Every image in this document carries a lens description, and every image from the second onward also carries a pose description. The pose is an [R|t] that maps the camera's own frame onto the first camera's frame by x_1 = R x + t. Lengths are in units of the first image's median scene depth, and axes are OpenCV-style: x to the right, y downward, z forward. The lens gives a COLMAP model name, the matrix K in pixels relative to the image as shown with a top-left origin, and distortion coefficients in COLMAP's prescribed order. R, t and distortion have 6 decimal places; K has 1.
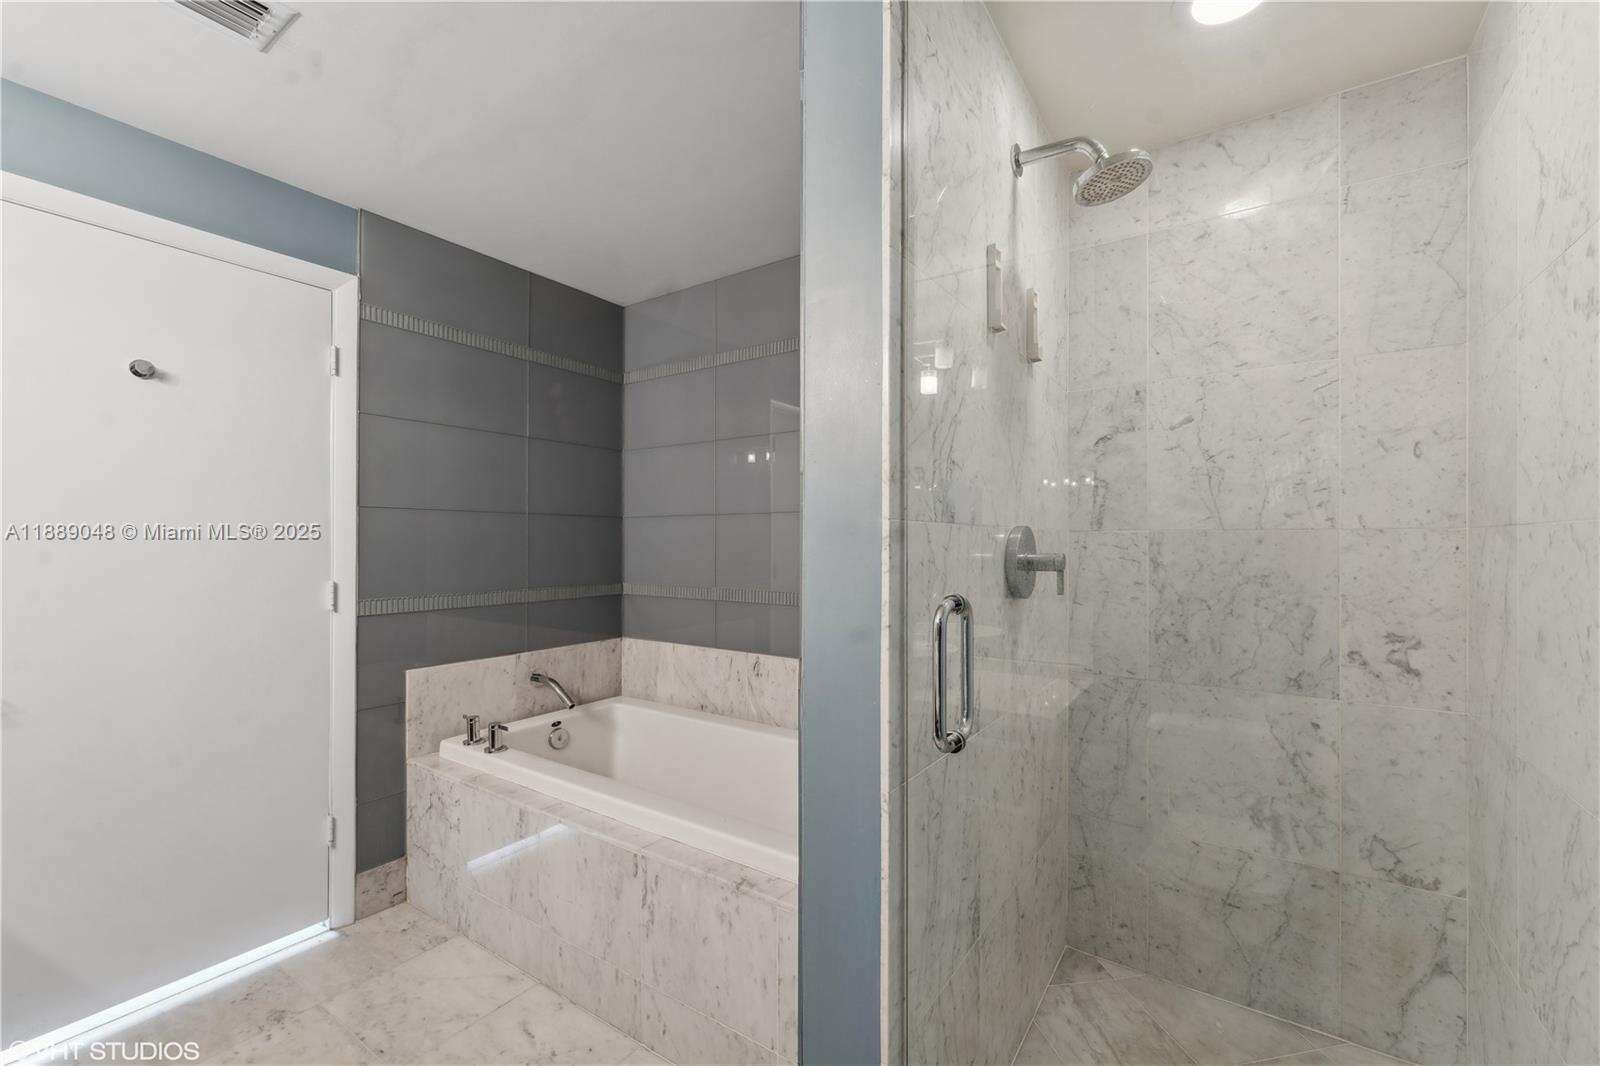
lens RADIAL K [[655.2, 0, 805.2], [0, 655.2, 545.3], [0, 0, 1]] dist [-0.000635, 0.000508]
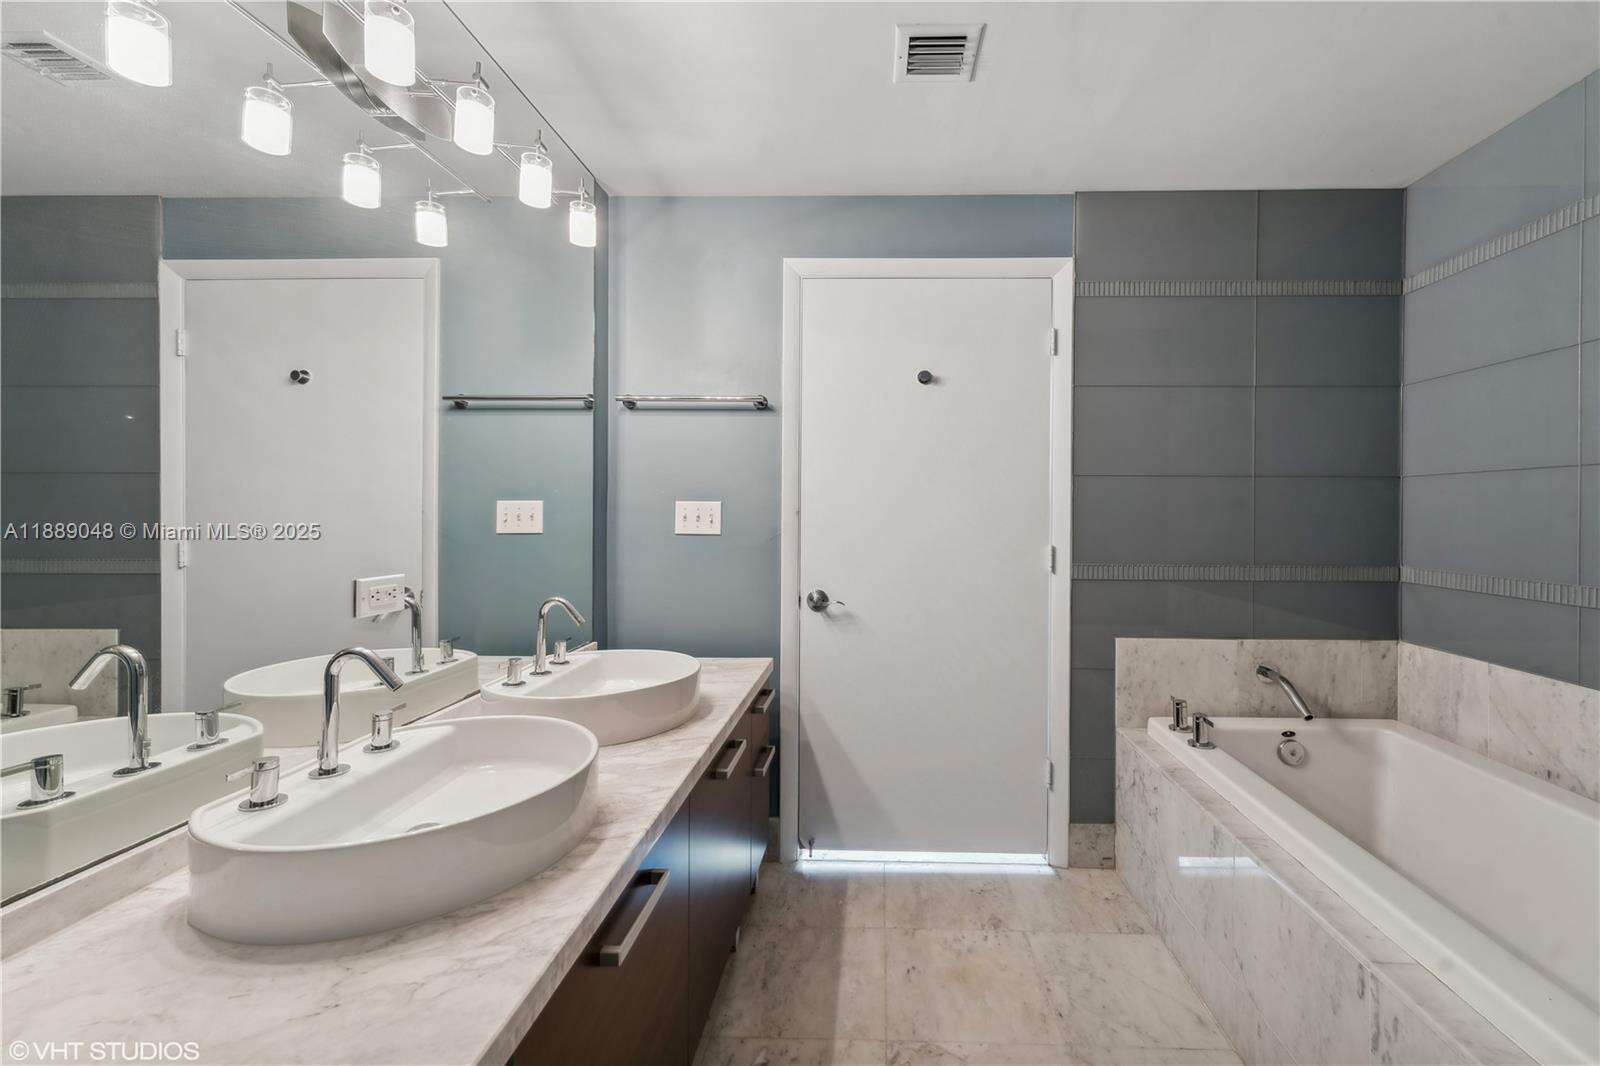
lens RADIAL K [[657.7, 0, 864.6], [0, 657.7, 512.8], [0, 0, 1]] dist [0.005654, 0.000156]
pose [[0.538533, 0.003879, -0.842596, 0.028757], [-0.008074, 0.999967, -0.000557, 0.004073], [0.842566, 0.007104, 0.538547, 0.135460]]
